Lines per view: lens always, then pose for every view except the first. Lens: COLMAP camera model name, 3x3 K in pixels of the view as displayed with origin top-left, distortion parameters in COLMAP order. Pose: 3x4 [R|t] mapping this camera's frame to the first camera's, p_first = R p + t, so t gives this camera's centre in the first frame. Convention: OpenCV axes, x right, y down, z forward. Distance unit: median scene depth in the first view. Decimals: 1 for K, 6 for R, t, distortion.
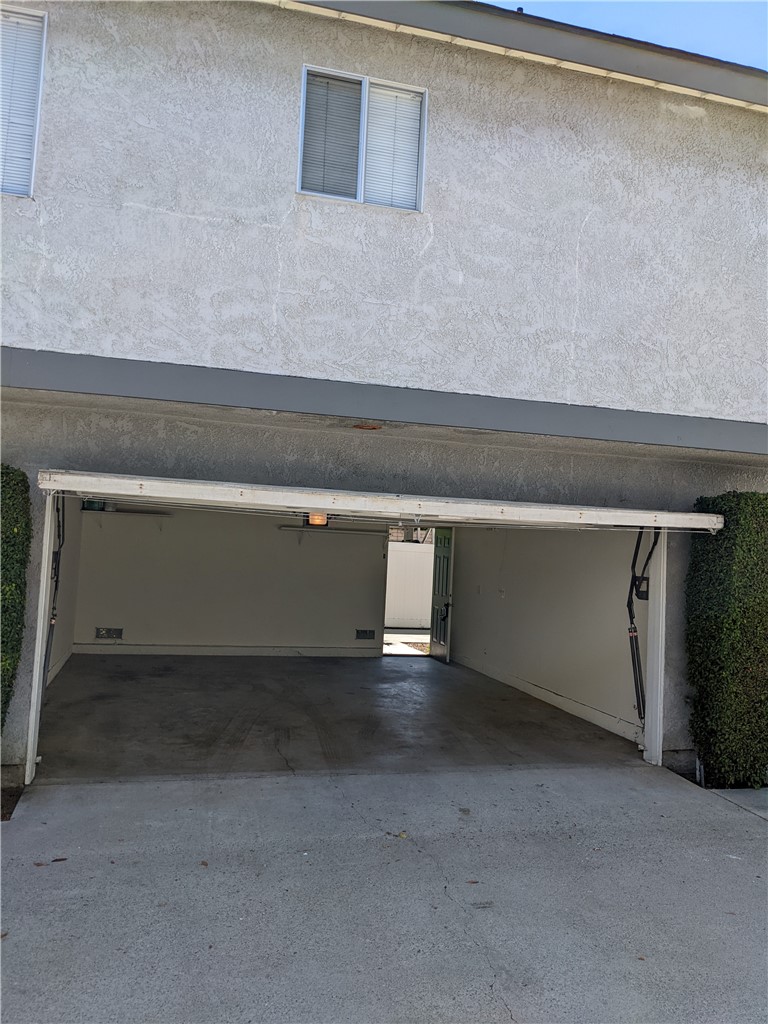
lens RADIAL K [[811.4, 0, 384.8], [0, 811.4, 496.9], [0, 0, 1]] dist [0.063206, -0.101003]
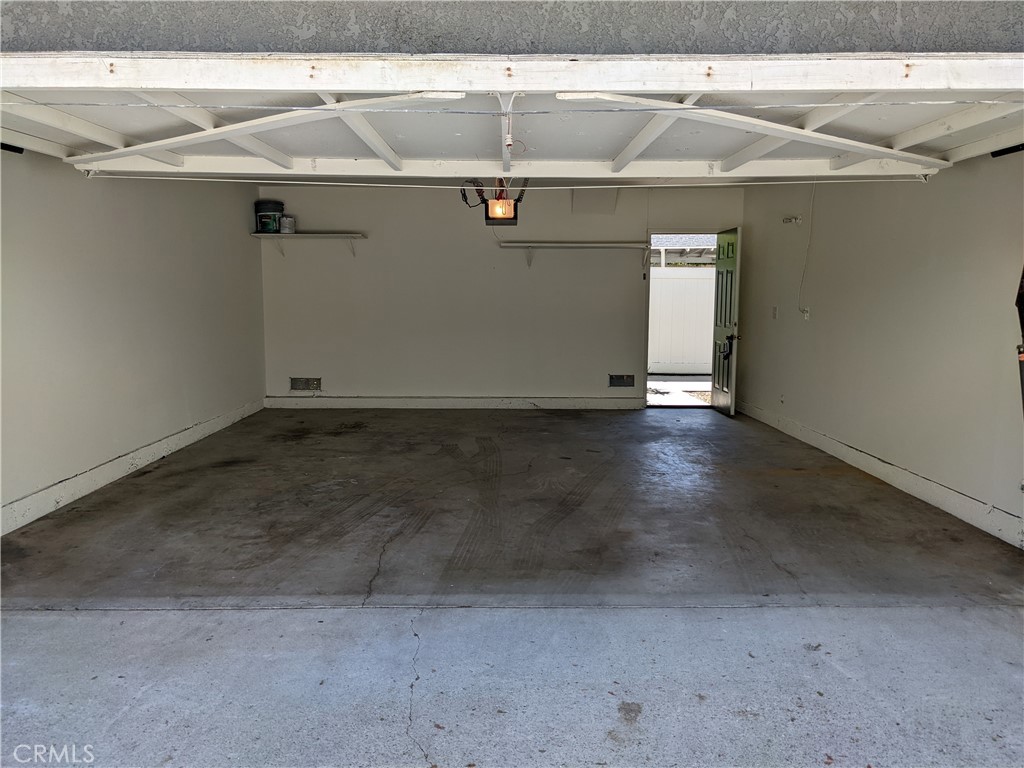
lens RADIAL K [[811.4, 0, 507.6], [0, 811.4, 388.5], [0, 0, 1]] dist [0.063206, -0.101003]
pose [[0.965976, -0.018097, -0.257998, 0.078377], [0.060269, 0.985837, 0.156504, 0.057165], [0.251512, -0.166729, 0.953385, 0.274615]]
